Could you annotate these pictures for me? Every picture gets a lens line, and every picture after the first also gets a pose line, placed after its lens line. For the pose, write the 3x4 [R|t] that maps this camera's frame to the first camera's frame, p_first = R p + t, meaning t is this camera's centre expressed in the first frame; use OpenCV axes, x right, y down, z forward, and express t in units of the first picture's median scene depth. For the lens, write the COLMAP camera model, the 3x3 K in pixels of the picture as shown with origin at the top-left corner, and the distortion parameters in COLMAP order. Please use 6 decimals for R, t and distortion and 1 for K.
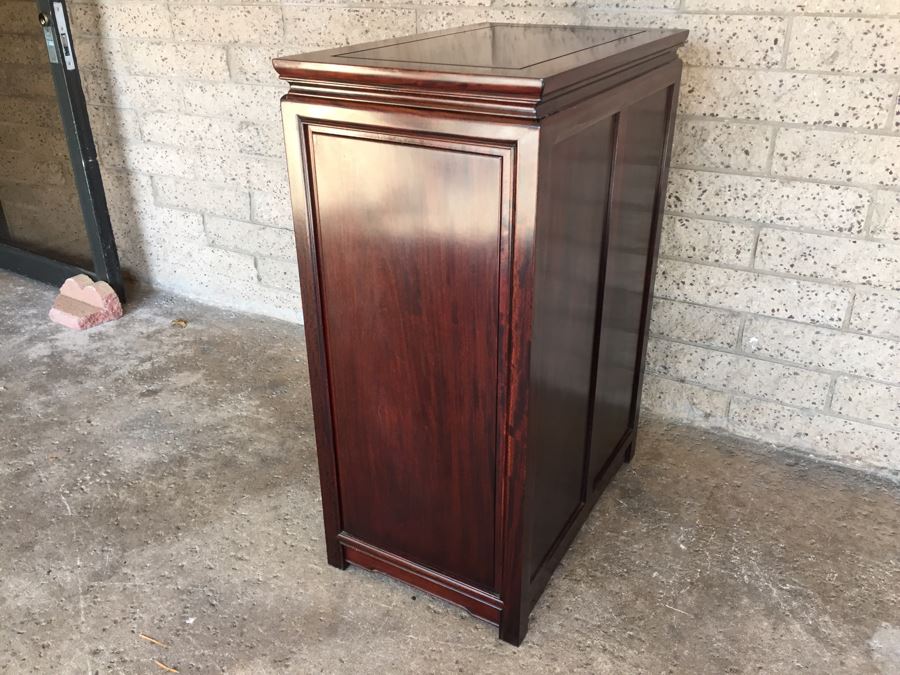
lens RADIAL K [[778.5, 0, 441.8], [0, 778.5, 333.2], [0, 0, 1]] dist [0.087009, -0.134876]
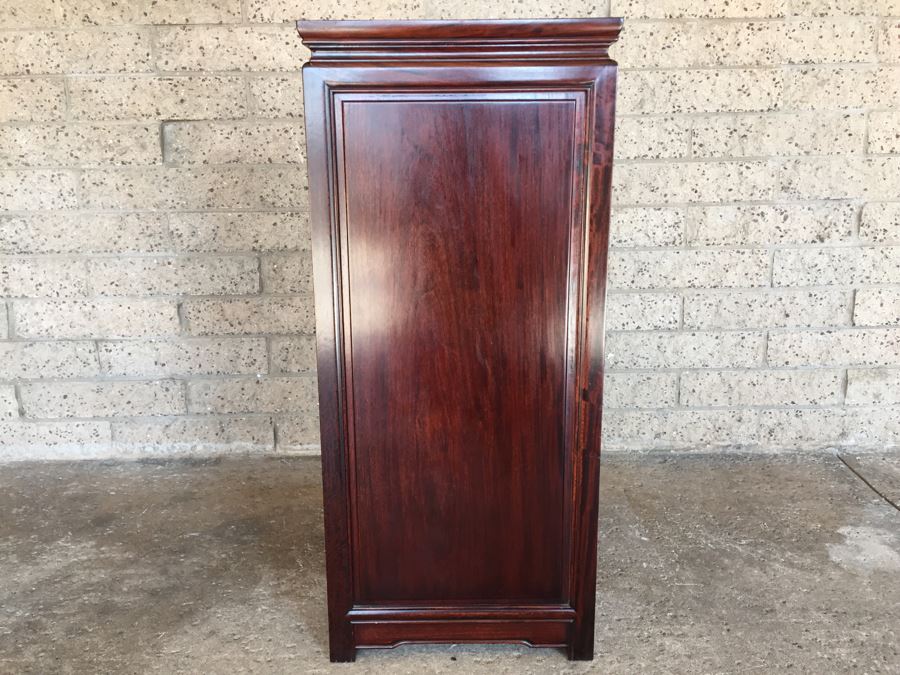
lens RADIAL K [[778.5, 0, 447.3], [0, 778.5, 331.5], [0, 0, 1]] dist [0.087009, -0.134876]
pose [[0.864020, -0.107951, 0.491749, -0.362040], [0.219747, 0.959653, -0.175436, 0.125555], [-0.452969, 0.259640, 0.852881, 0.160919]]
